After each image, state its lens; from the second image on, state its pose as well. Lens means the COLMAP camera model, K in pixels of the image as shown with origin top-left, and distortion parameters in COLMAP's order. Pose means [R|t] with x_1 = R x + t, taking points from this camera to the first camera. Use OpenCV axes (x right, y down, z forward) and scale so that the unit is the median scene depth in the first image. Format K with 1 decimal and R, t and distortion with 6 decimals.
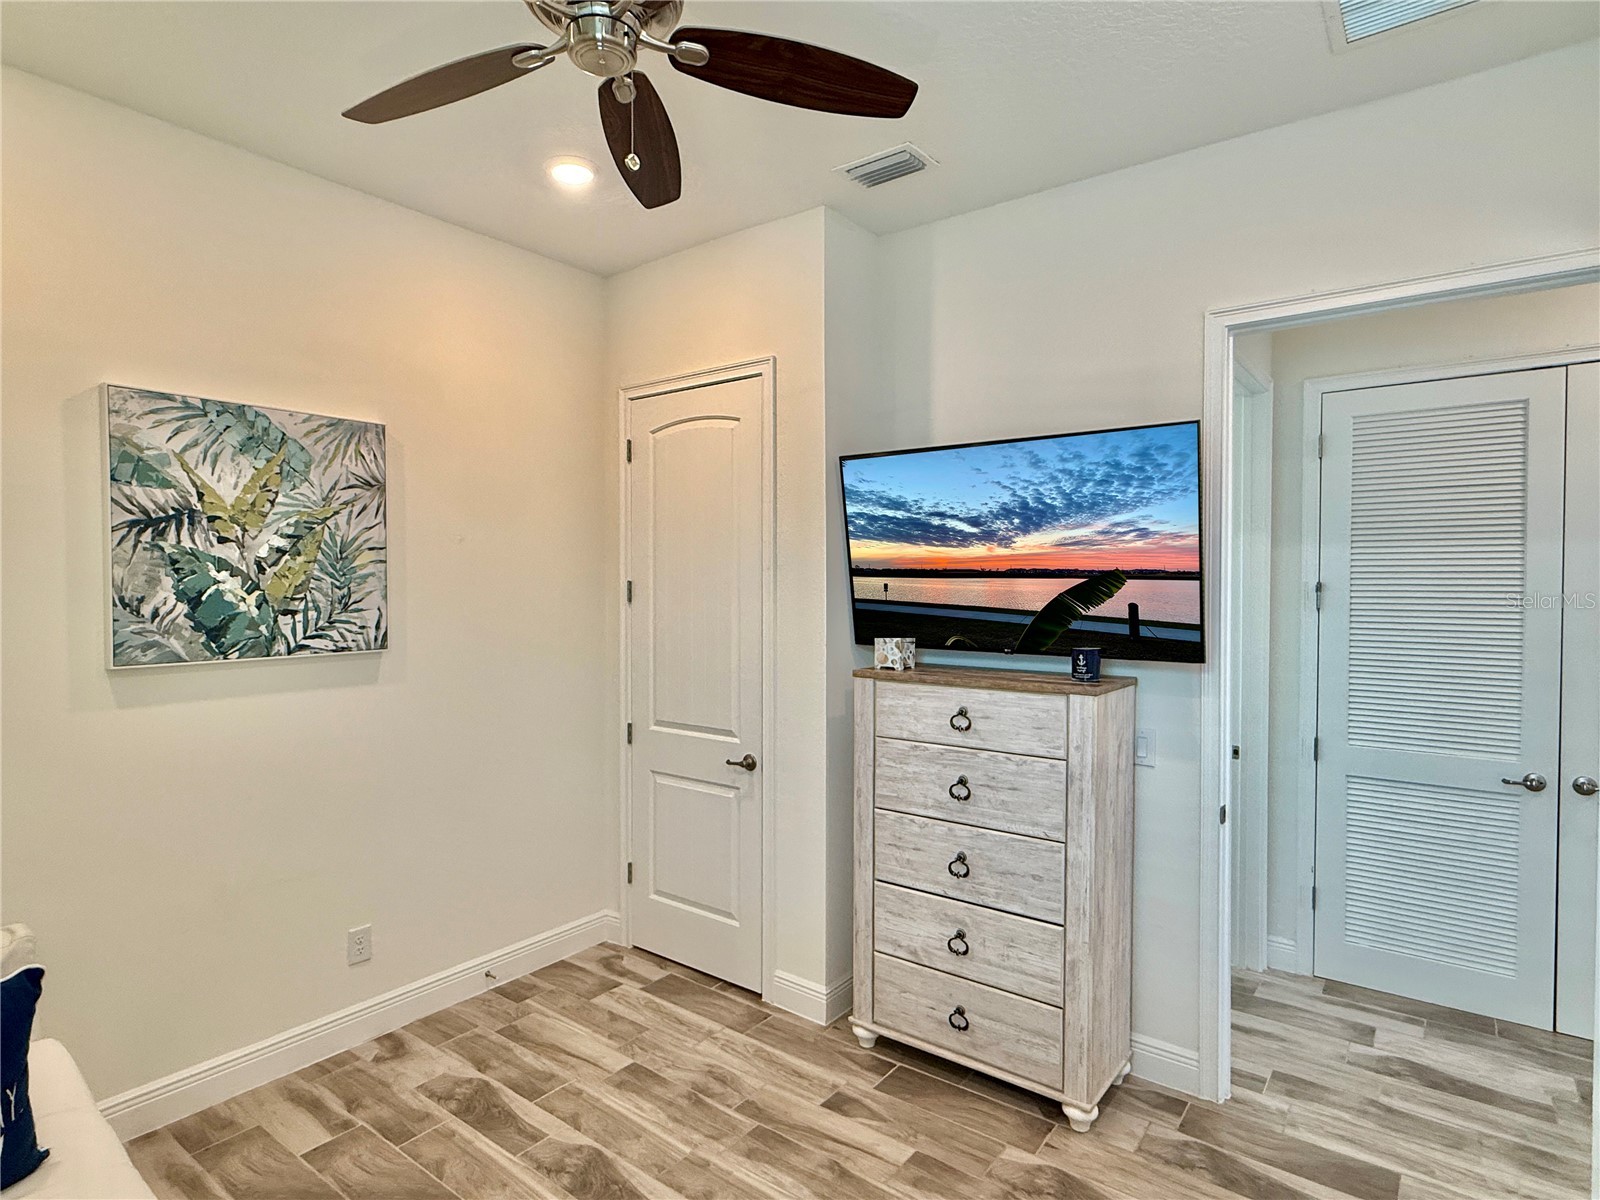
lens RADIAL K [[863.6, 0, 797.1], [0, 863.6, 595.4], [0, 0, 1]] dist [0.001630, -0.001021]
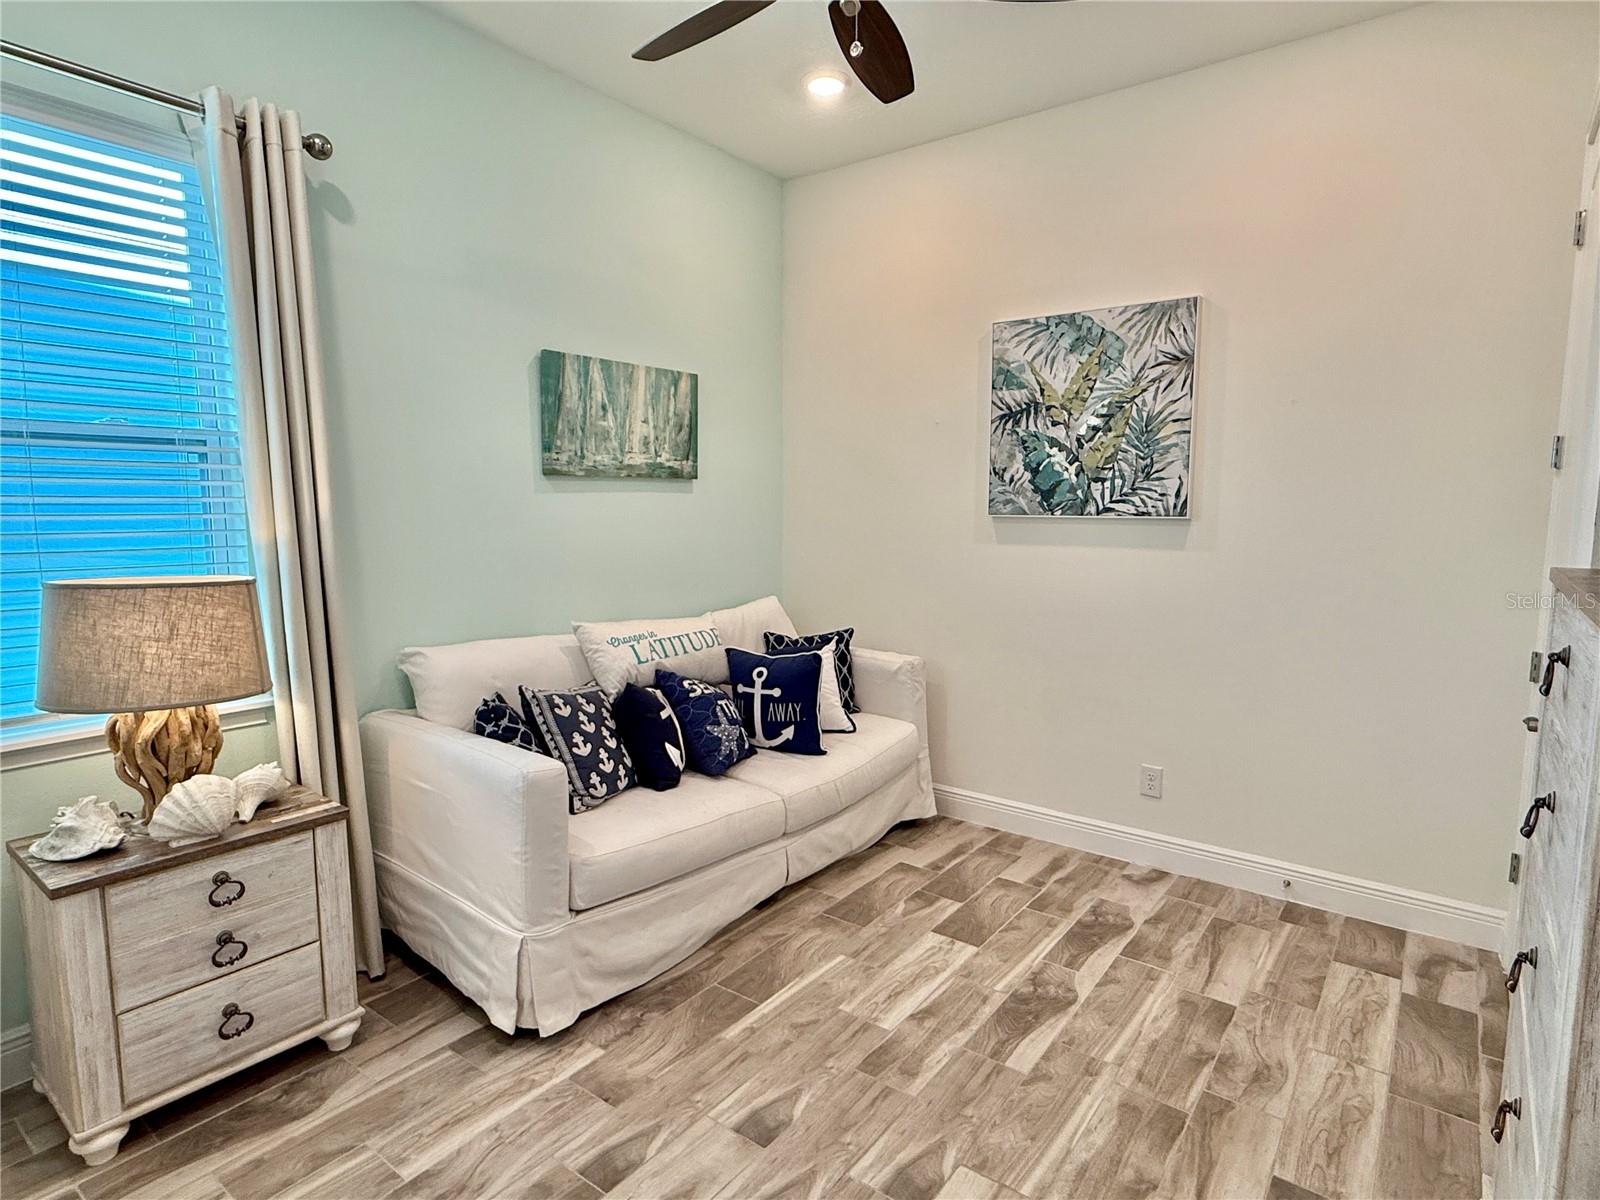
lens RADIAL K [[863.6, 0, 798.4], [0, 863.6, 595.0], [0, 0, 1]] dist [0.001630, -0.001021]
pose [[0.005149, 0.105259, -0.994432, 0.621831], [-0.020023, 0.994256, 0.105137, 0.060629], [0.999786, 0.019370, 0.007227, 0.569905]]
